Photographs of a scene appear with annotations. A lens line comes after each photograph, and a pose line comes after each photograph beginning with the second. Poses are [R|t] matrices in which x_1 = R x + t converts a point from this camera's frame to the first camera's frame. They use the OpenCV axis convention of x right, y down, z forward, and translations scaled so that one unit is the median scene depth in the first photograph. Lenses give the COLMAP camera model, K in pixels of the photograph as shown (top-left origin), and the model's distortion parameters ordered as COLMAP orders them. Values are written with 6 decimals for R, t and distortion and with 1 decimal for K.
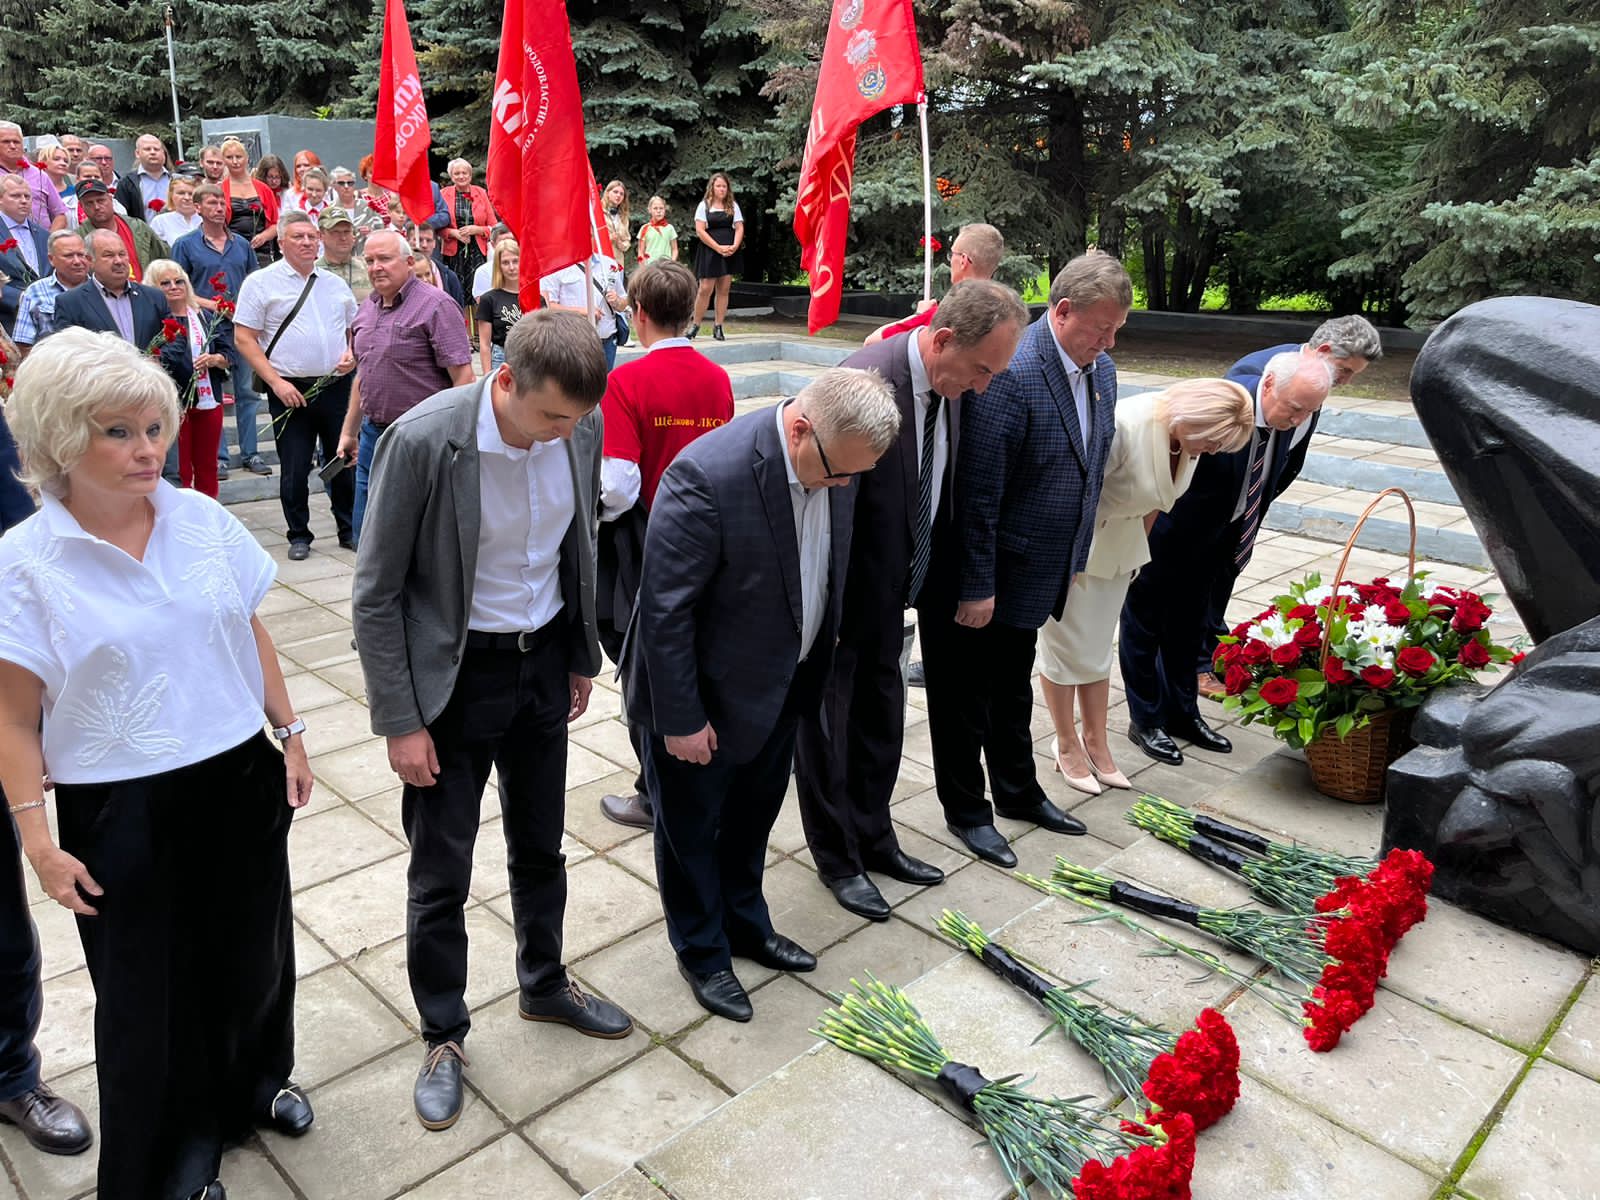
lens RADIAL K [[1206.9, 0, 804.9], [0, 1206.9, 585.1], [0, 0, 1]] dist [0.069224, -0.104021]
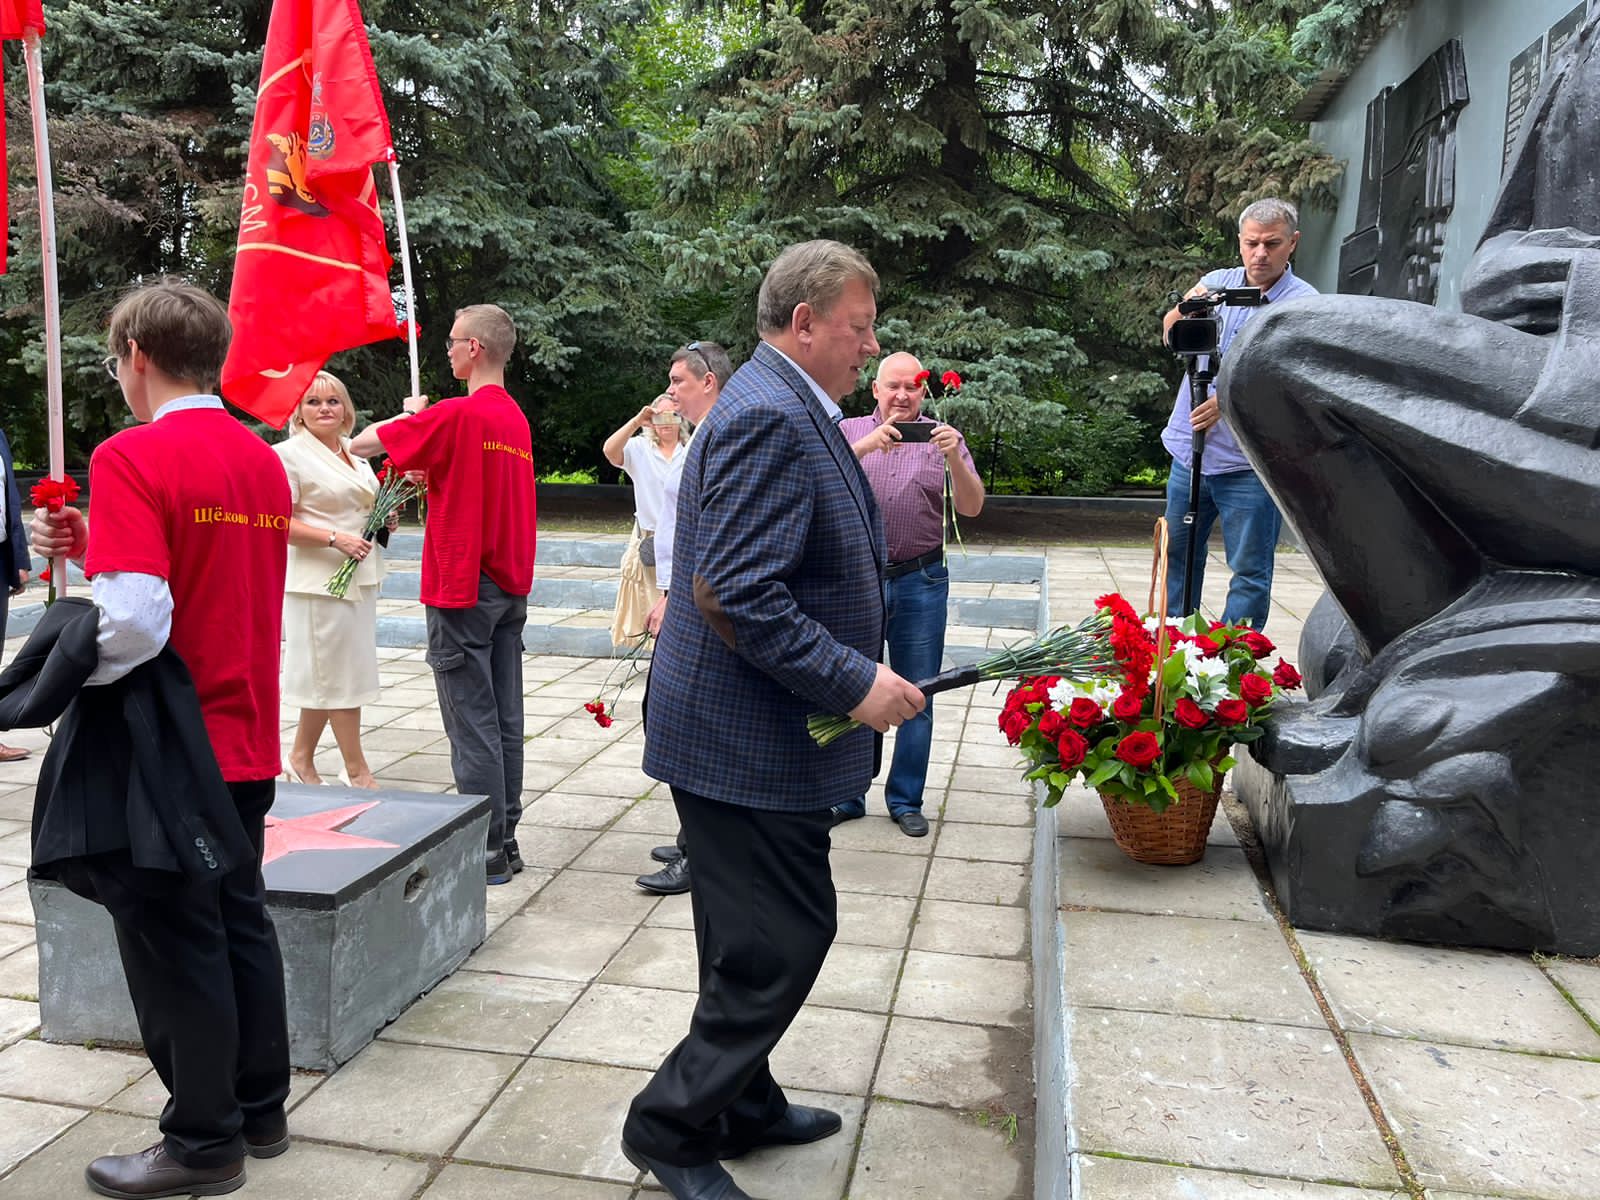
lens RADIAL K [[1210.8, 0, 815.3], [0, 1210.8, 583.3], [0, 0, 1]] dist [0.056093, -0.078126]
pose [[0.822883, -0.079676, 0.562597, -0.071126], [0.165596, 0.980767, -0.103312, 0.006024], [-0.543546, 0.178177, 0.820250, 0.100651]]
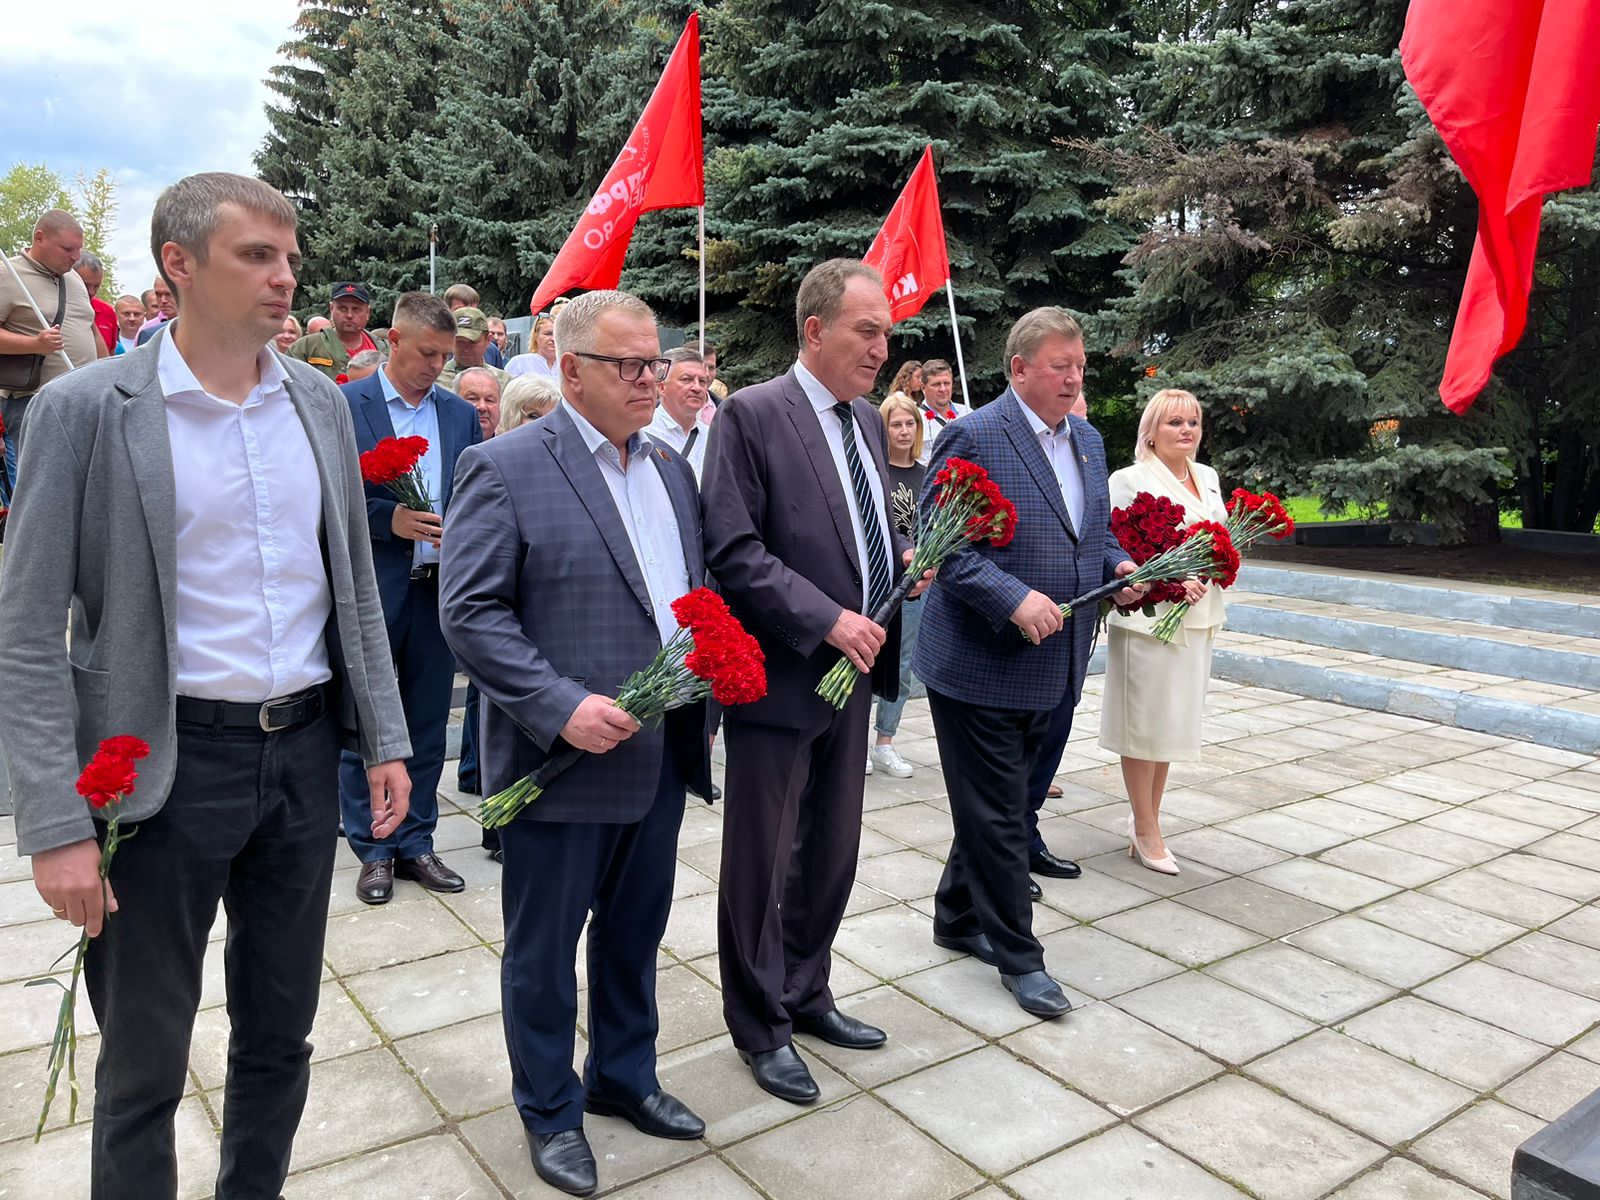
lens RADIAL K [[1215.6, 0, 822.5], [0, 1215.6, 559.5], [0, 0, 1]] dist [0.070641, -0.122280]
pose [[0.991176, 0.018139, -0.131303, -0.148162], [-0.043564, 0.980141, -0.193456, -0.041370], [0.125187, 0.197469, 0.972283, 0.240392]]
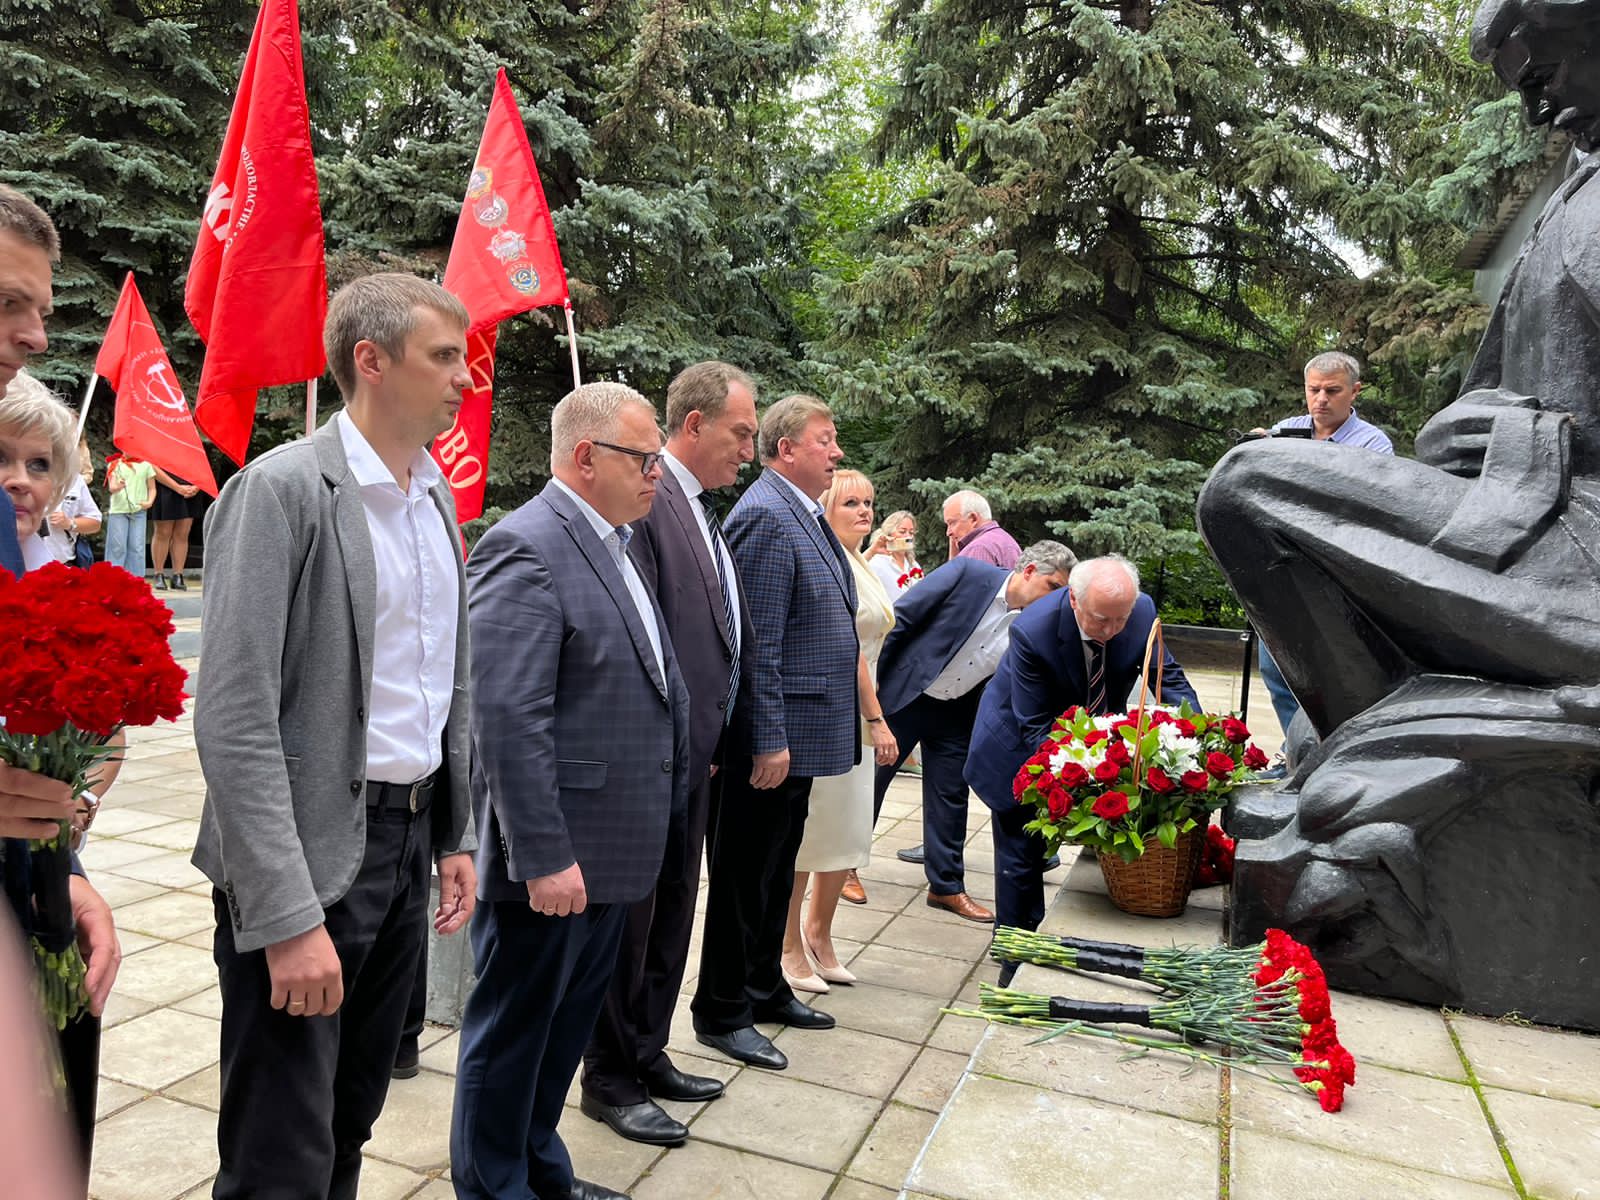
lens RADIAL K [[1205.6, 0, 795.9], [0, 1205.6, 597.2], [0, 0, 1]] dist [0.069608, -0.097500]
pose [[0.903890, 0.017460, 0.427409, -0.076360], [0.079028, 0.975151, -0.206967, 0.027552], [-0.420402, 0.220853, 0.880049, 0.041640]]
